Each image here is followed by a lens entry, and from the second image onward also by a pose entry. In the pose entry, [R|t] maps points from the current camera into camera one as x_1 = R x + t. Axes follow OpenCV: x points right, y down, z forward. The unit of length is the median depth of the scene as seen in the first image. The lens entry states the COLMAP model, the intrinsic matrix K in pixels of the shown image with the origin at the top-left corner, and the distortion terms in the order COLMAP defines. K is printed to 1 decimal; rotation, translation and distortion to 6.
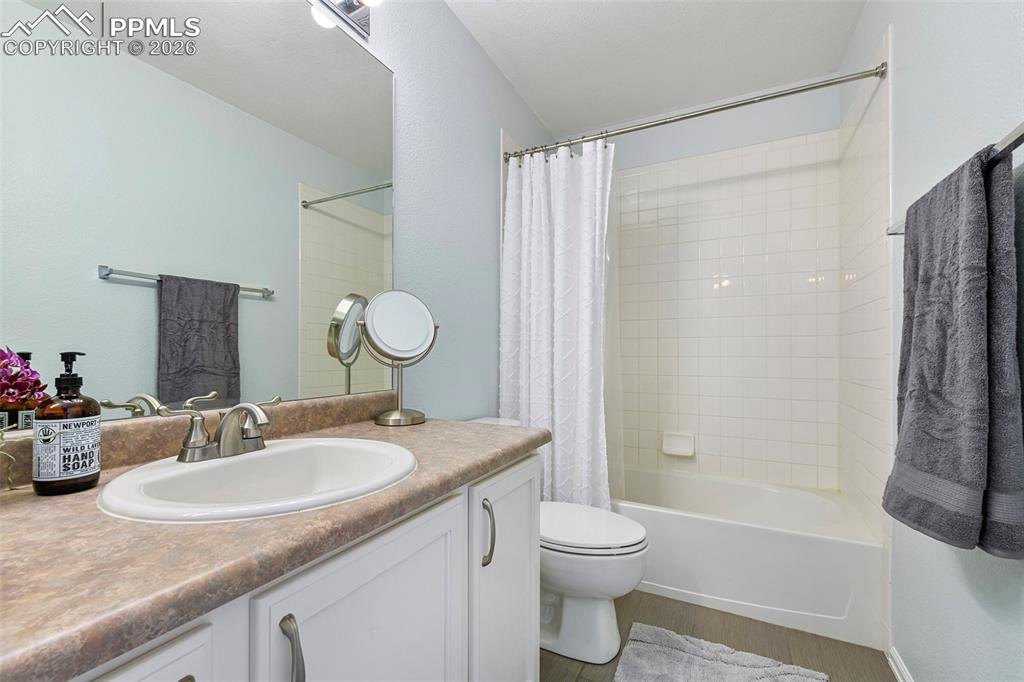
lens RADIAL K [[445.8, 0, 515.3], [0, 445.8, 344.9], [0, 0, 1]] dist [0.004599, 0.000101]
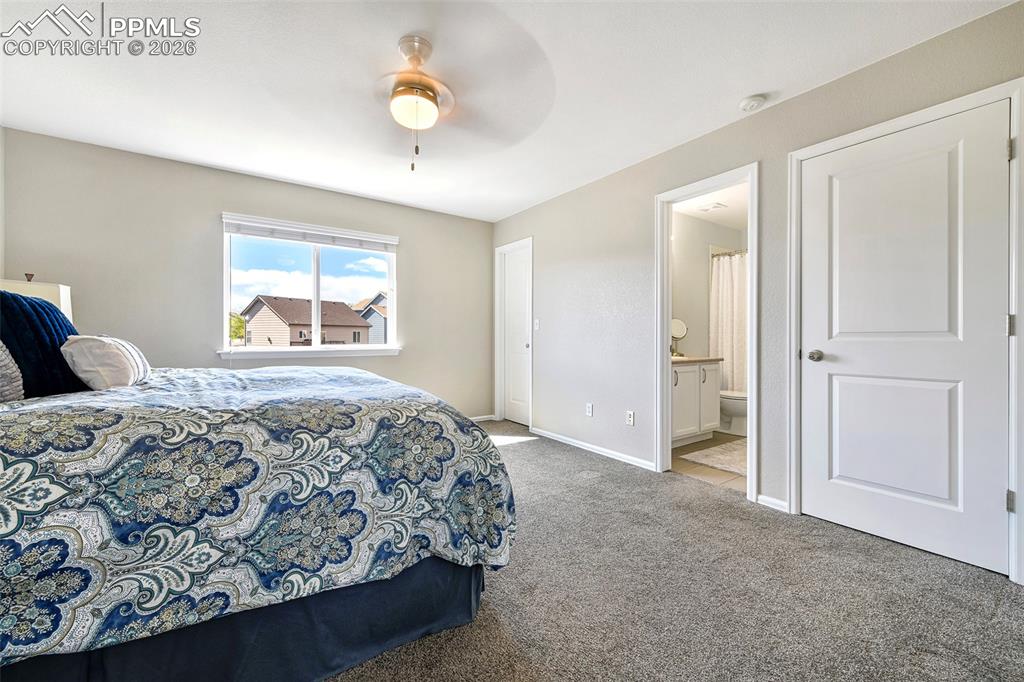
lens RADIAL K [[408.6, 0, 506.1], [0, 408.6, 336.4], [0, 0, 1]] dist [0.002009, -0.001683]
pose [[0.867591, -0.006607, -0.497235, 0.127238], [0.012040, 0.999898, 0.007722, -0.017574], [0.497133, -0.012686, 0.867582, -1.752938]]
